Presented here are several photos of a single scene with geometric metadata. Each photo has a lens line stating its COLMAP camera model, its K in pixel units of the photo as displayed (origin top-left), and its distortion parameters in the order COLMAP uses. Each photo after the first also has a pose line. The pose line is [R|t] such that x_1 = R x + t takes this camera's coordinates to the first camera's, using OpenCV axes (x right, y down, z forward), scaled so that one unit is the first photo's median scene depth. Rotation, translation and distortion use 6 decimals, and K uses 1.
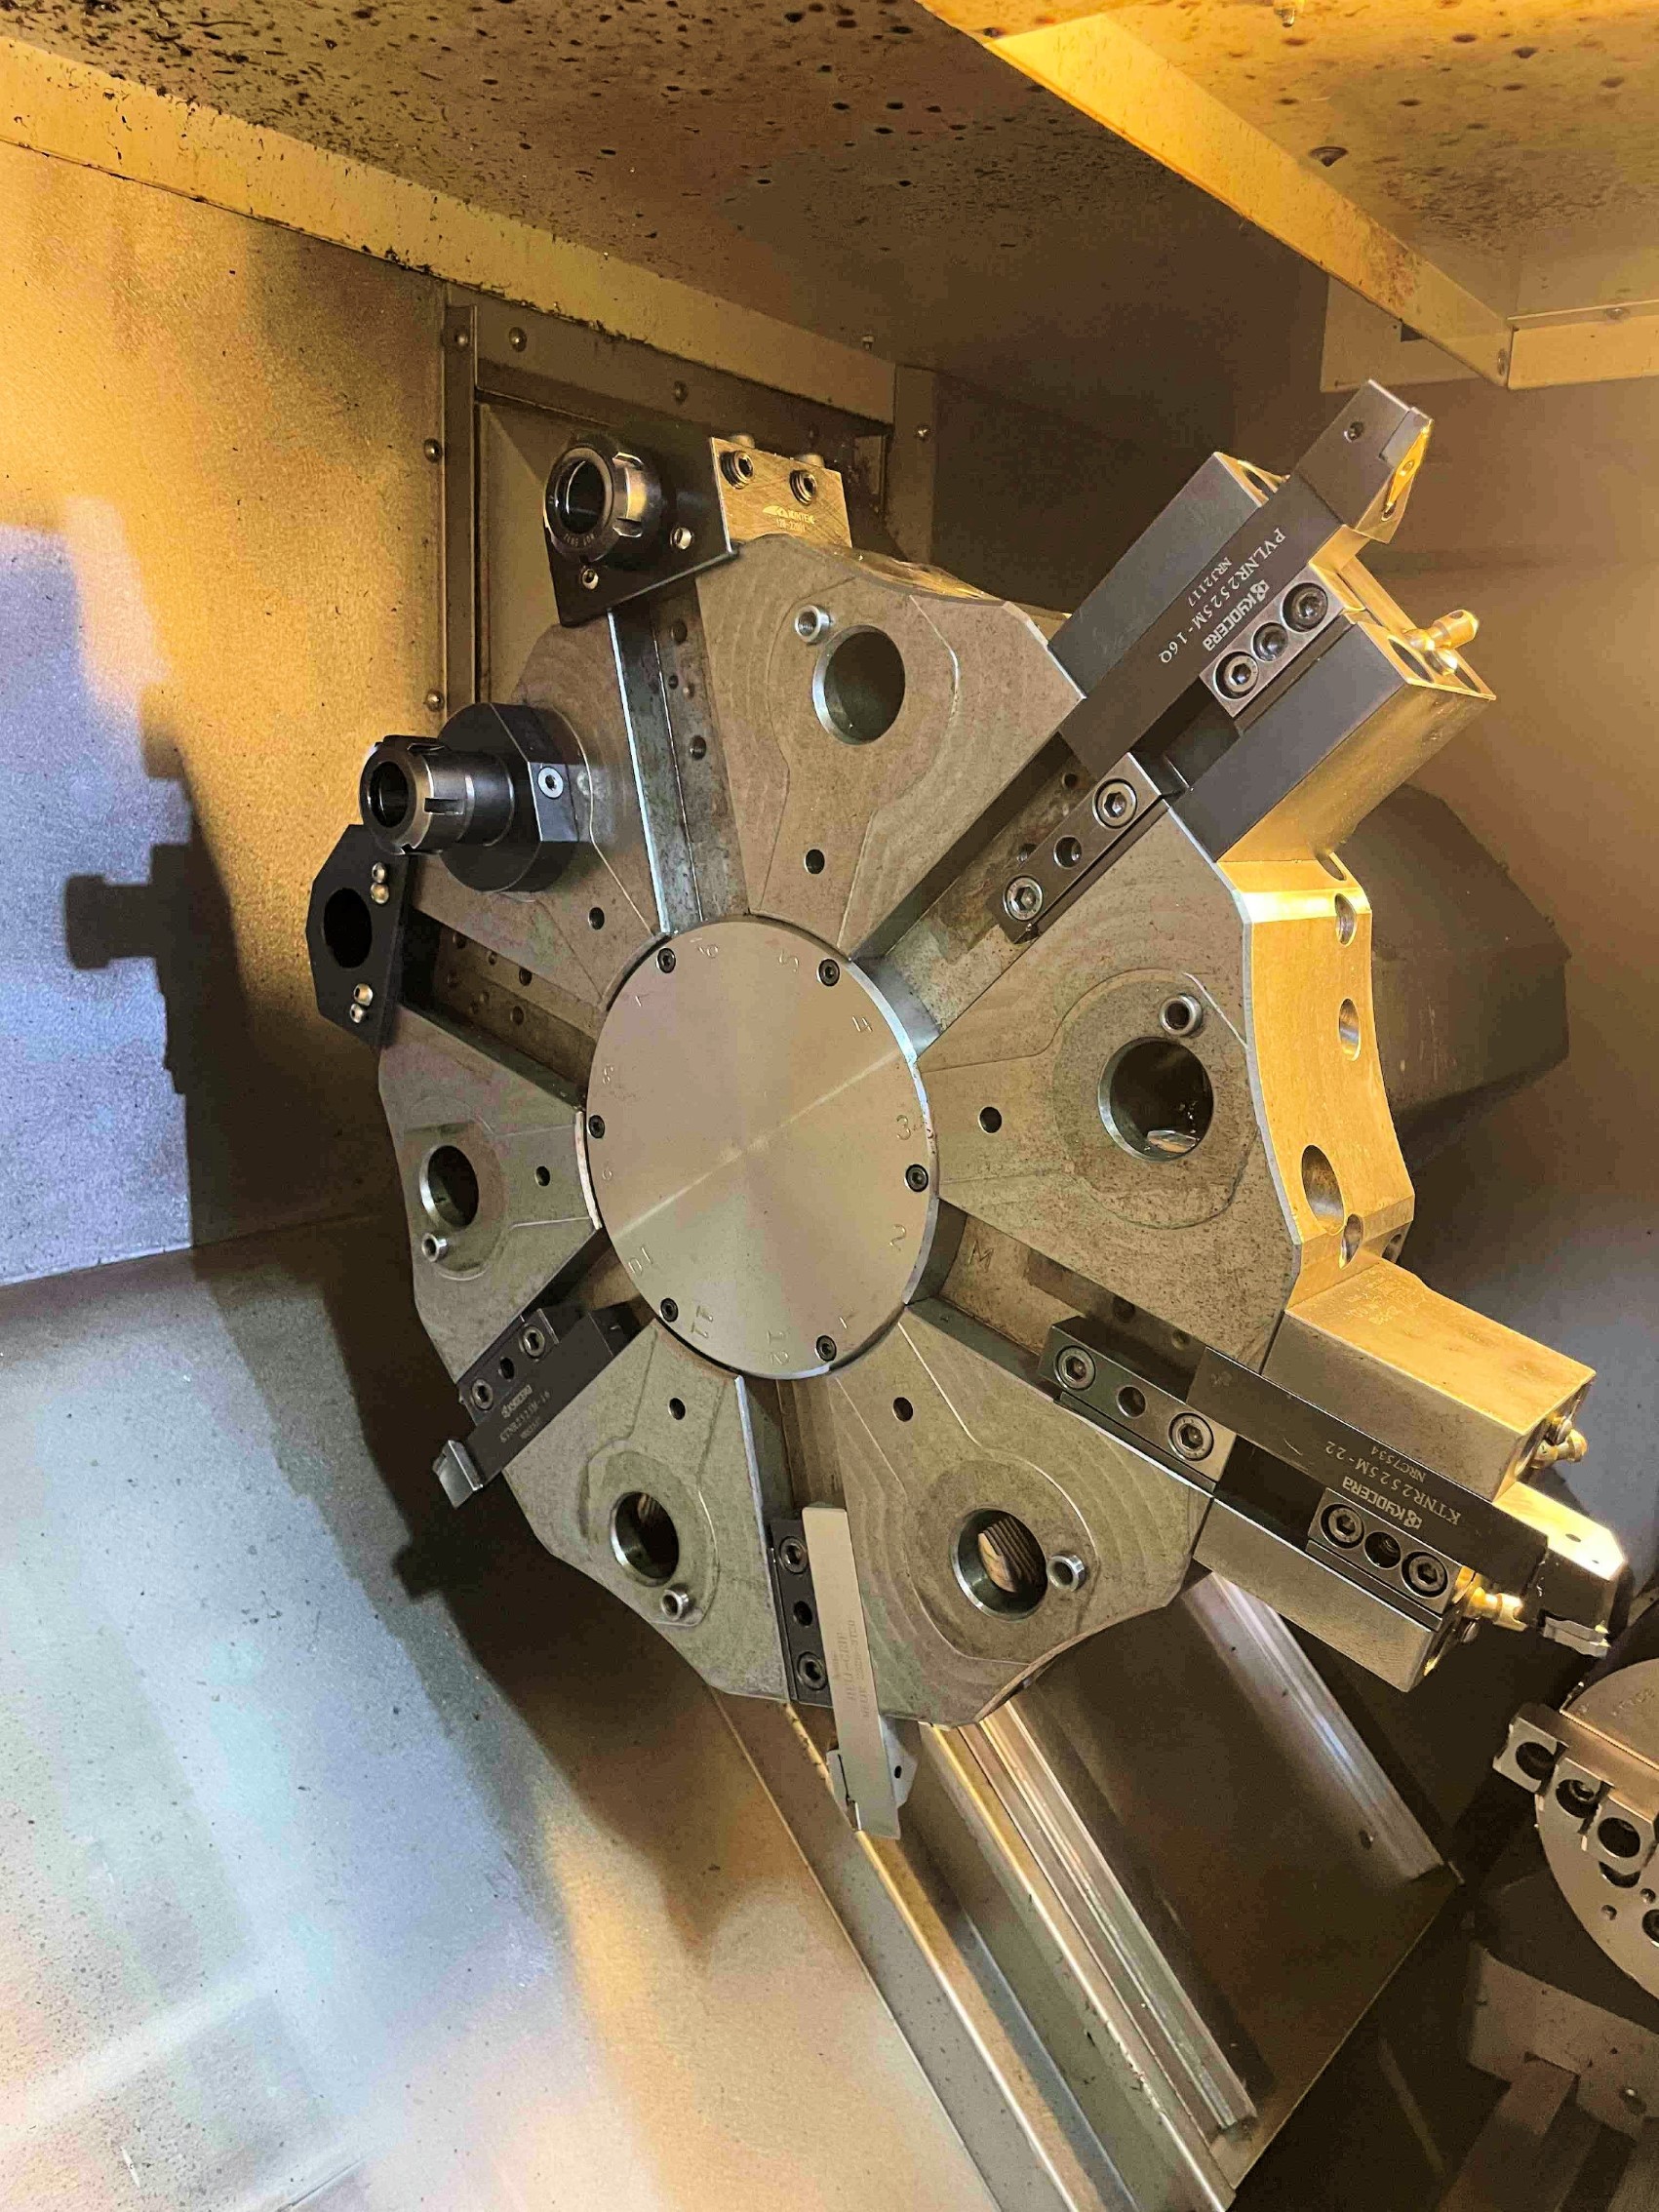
lens RADIAL K [[1659.5, 0, 829.5], [0, 1659.5, 1106.0], [0, 0, 1]] dist [0.084044, -0.129115]
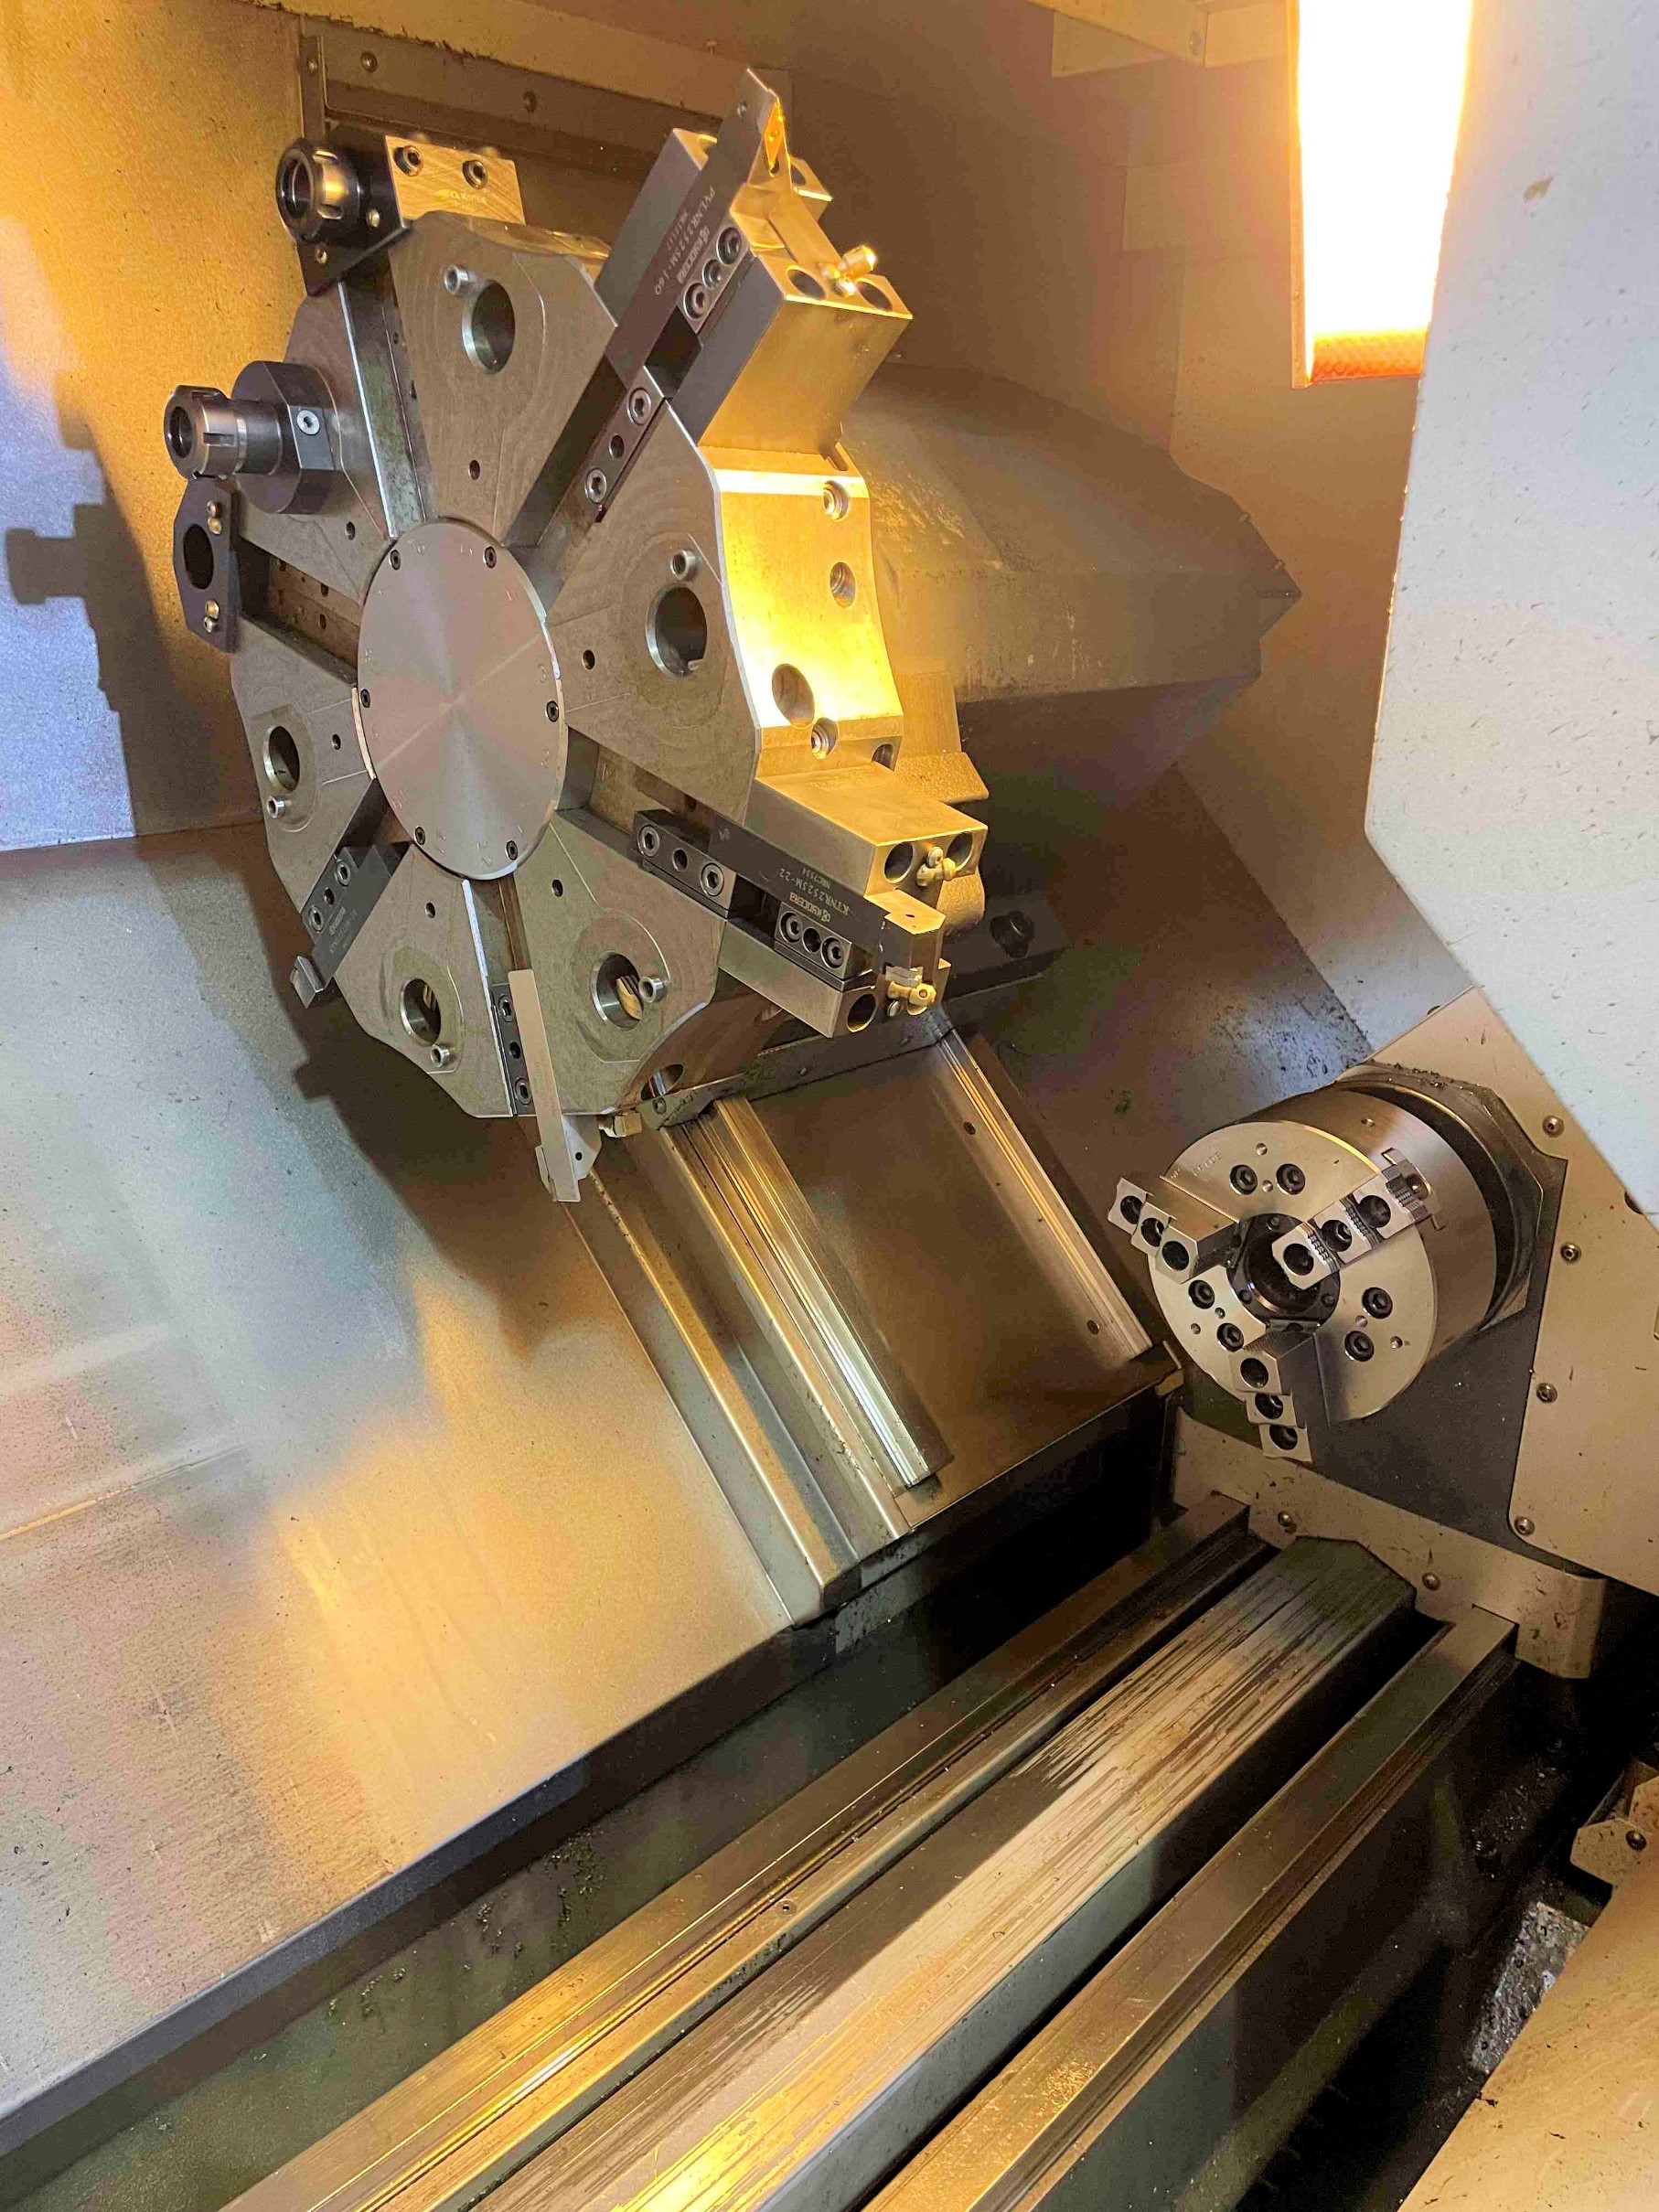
lens RADIAL K [[1639.5, 0, 829.5], [0, 1639.5, 1106.0], [0, 0, 1]] dist [0.061362, -0.092281]
pose [[0.996795, 0.006495, -0.079735, 0.310670], [0.004877, 0.989912, 0.141599, 0.138820], [0.079850, -0.141534, 0.986708, -0.289927]]
